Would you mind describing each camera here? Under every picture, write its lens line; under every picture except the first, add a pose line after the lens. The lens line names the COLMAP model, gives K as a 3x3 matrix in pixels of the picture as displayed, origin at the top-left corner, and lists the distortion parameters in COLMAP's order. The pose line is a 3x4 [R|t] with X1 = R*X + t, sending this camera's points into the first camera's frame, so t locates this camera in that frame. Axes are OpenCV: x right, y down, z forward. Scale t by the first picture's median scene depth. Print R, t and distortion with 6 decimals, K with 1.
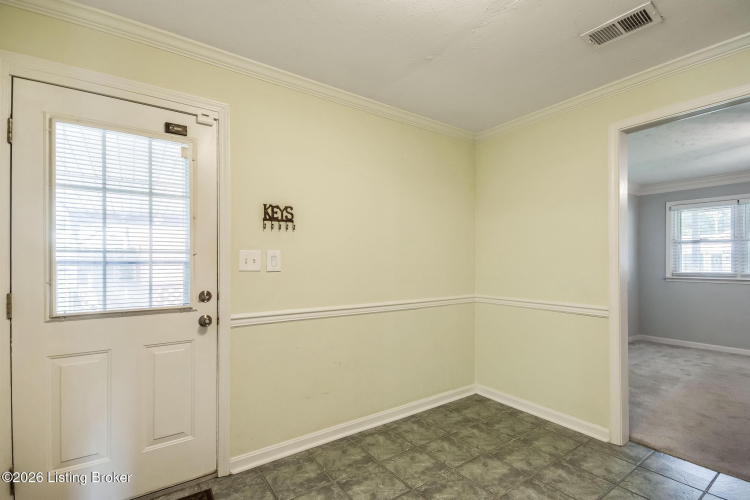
lens RADIAL K [[333.1, 0, 377.2], [0, 333.1, 259.2], [0, 0, 1]] dist [-0.000424, -0.000373]
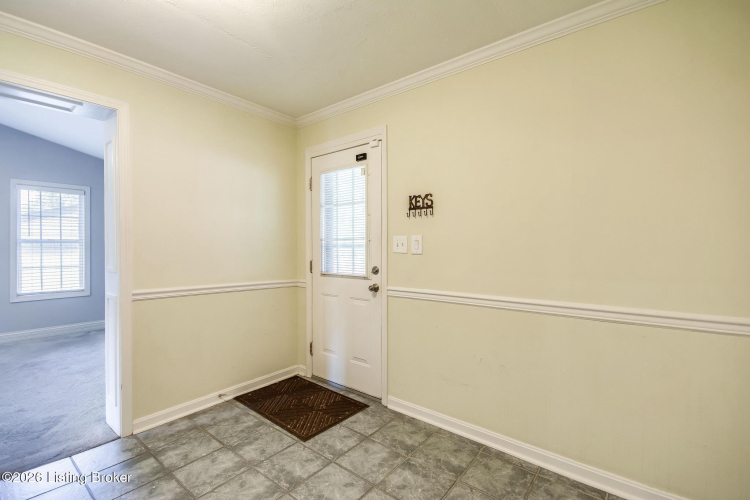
lens RADIAL K [[322.2, 0, 375.0], [0, 322.2, 251.5], [0, 0, 1]] dist [0.001219, 0.000097]
pose [[0.301344, 0.013151, -0.953425, 0.727182], [0.009041, 0.999821, 0.016649, 0.009157], [0.953473, -0.013637, 0.301171, 0.559334]]
